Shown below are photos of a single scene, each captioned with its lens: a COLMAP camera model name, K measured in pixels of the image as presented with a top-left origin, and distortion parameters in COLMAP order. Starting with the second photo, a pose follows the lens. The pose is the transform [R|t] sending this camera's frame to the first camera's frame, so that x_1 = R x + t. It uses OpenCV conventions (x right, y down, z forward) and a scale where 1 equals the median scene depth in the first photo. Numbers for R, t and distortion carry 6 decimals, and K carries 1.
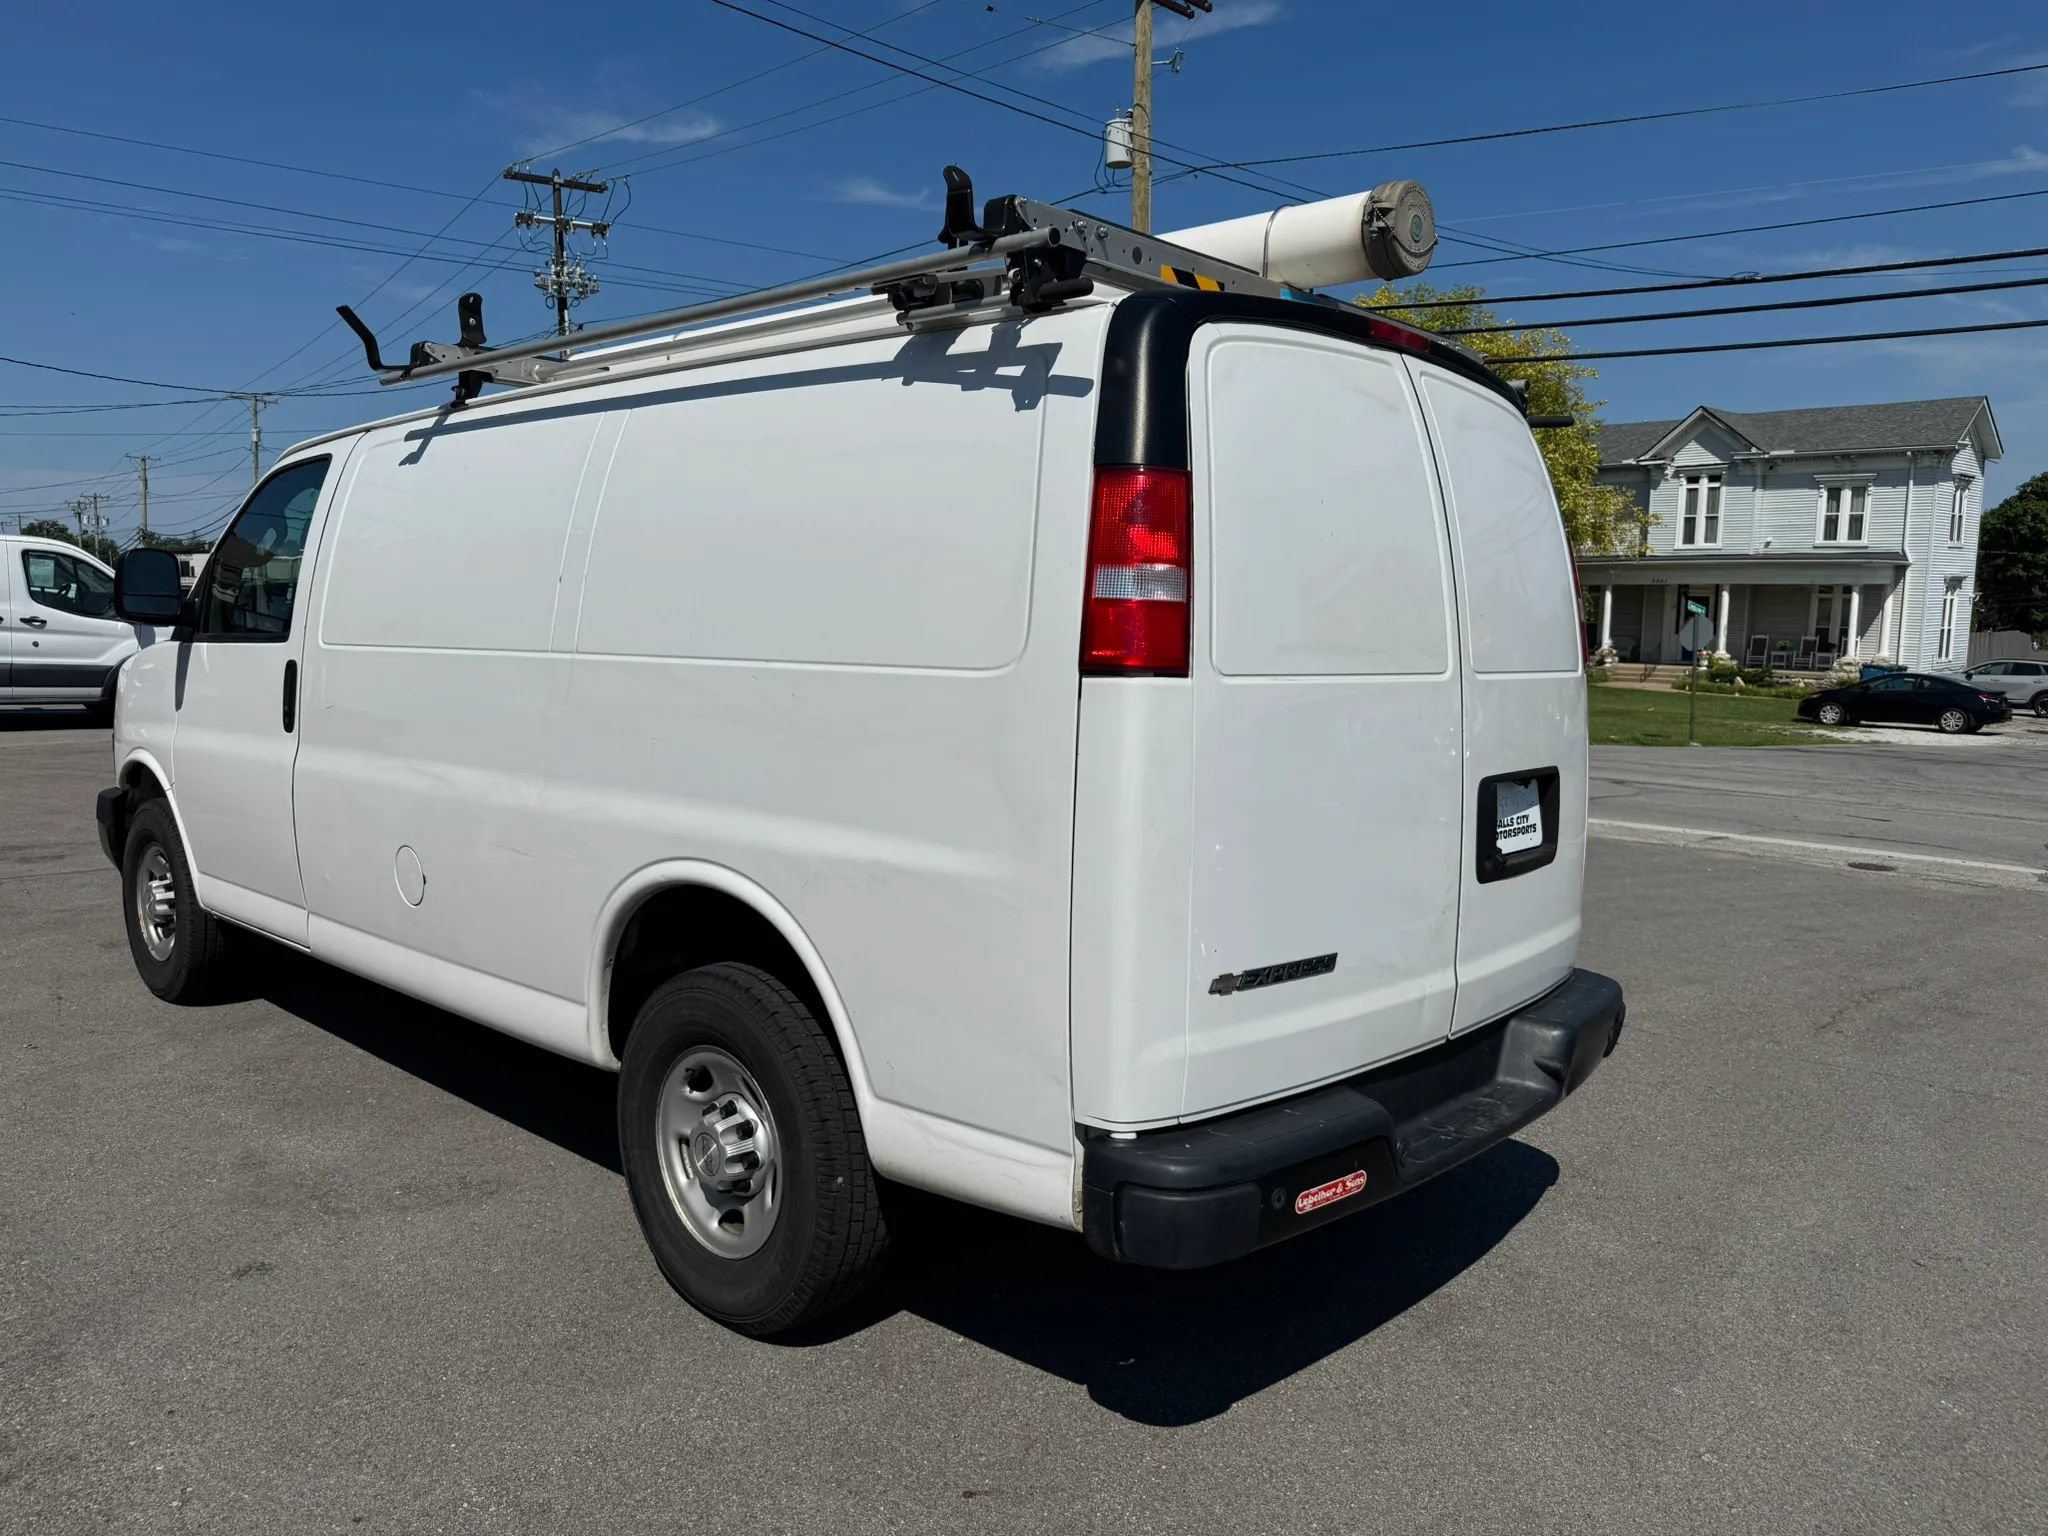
lens RADIAL K [[1456.1, 0, 1024.0], [0, 1456.1, 768.0], [0, 0, 1]] dist [0.045864, -0.070515]
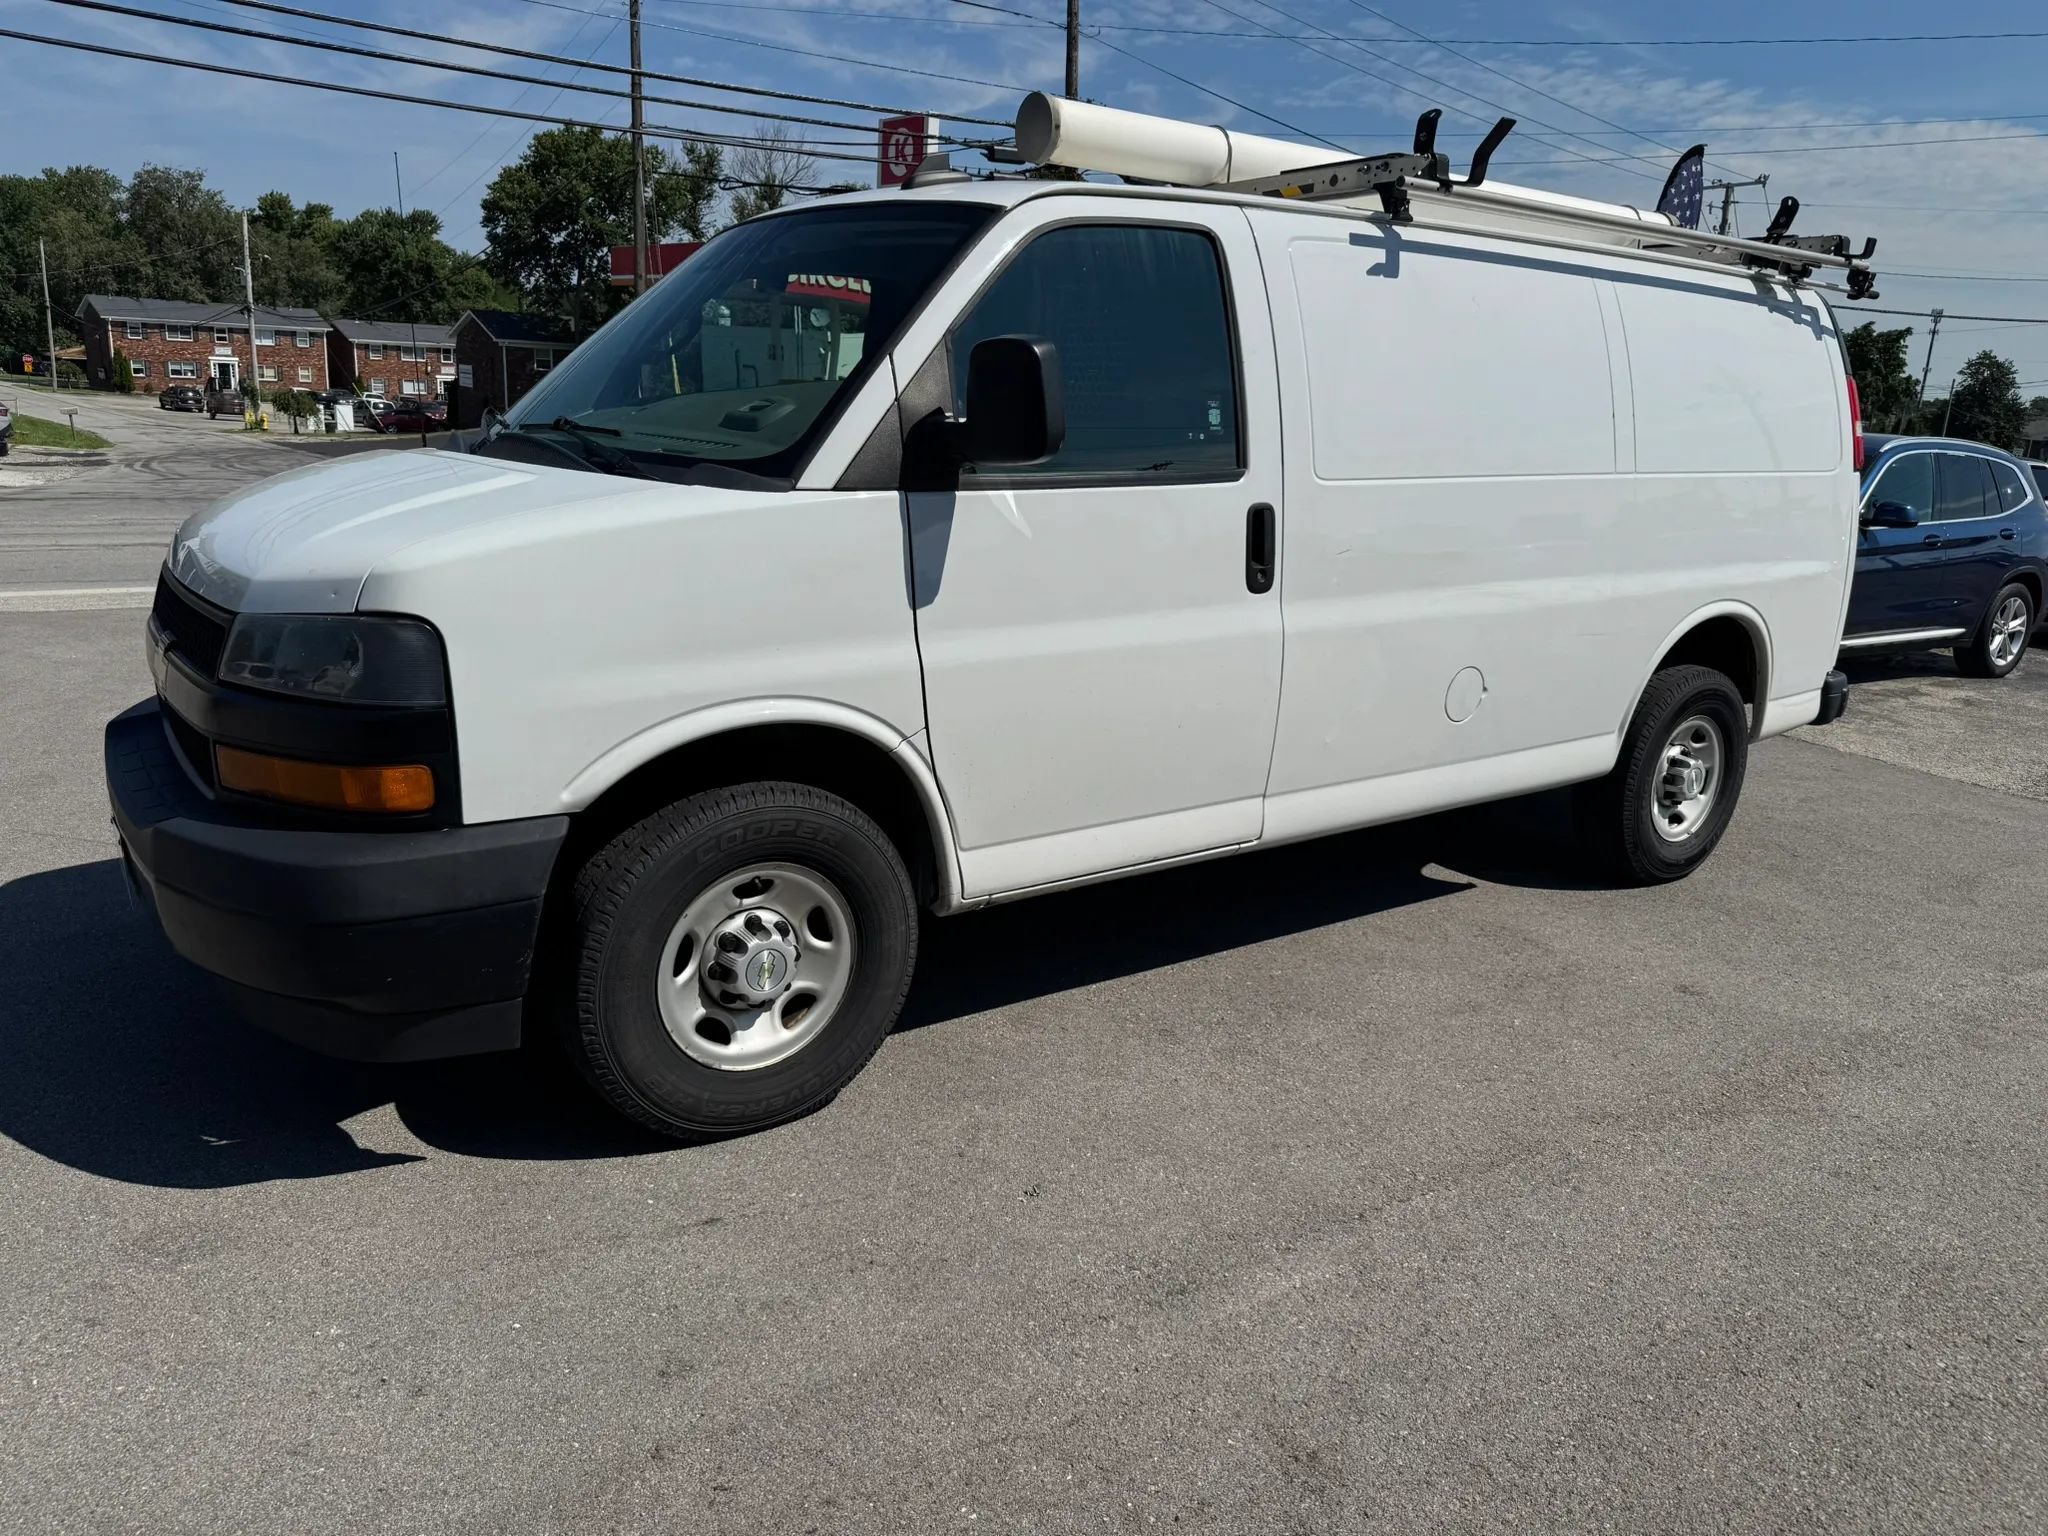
lens RADIAL K [[1457.2, 0, 1018.4], [0, 1457.2, 778.0], [0, 0, 1]] dist [0.005510, -0.007304]
pose [[0.202327, -0.255321, 0.945449, -1.489889], [0.069530, 0.966725, 0.246187, -0.150579], [-0.976847, 0.015926, 0.213347, 1.081999]]
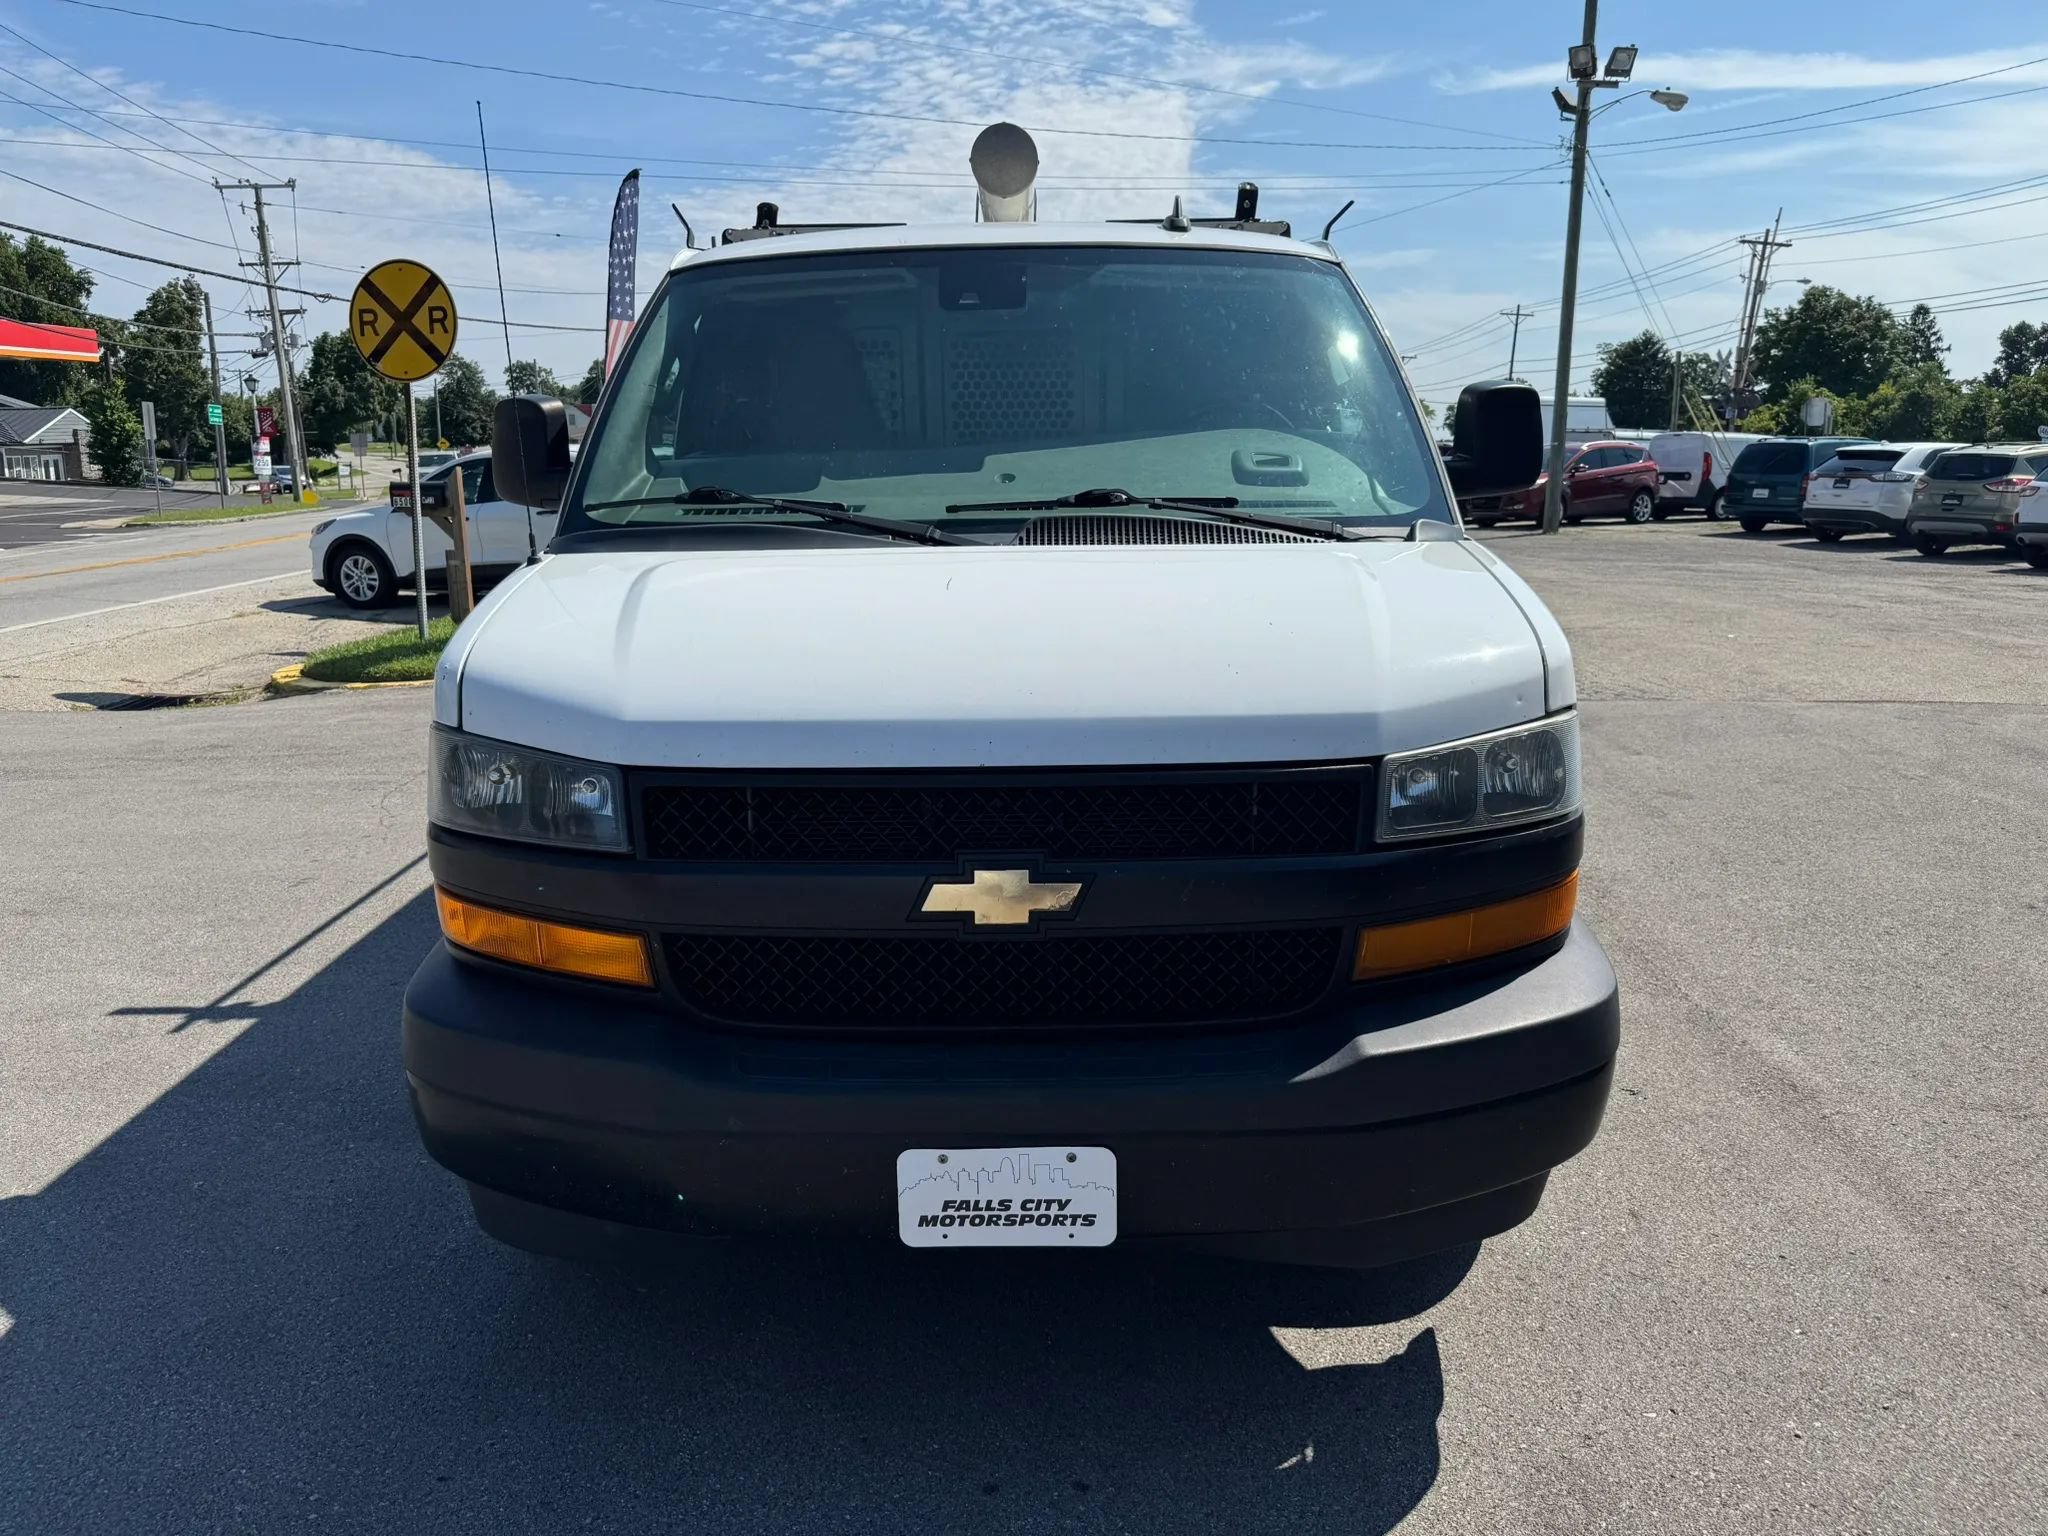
lens RADIAL K [[1460.9, 0, 1024.0], [0, 1460.9, 768.0], [0, 0, 1]] dist [0.023393, -0.031957]
pose [[-0.675905, -0.181047, 0.714405, -1.197861], [0.070192, 0.949136, 0.306943, -0.254841], [-0.733638, 0.257610, -0.628818, 2.025505]]
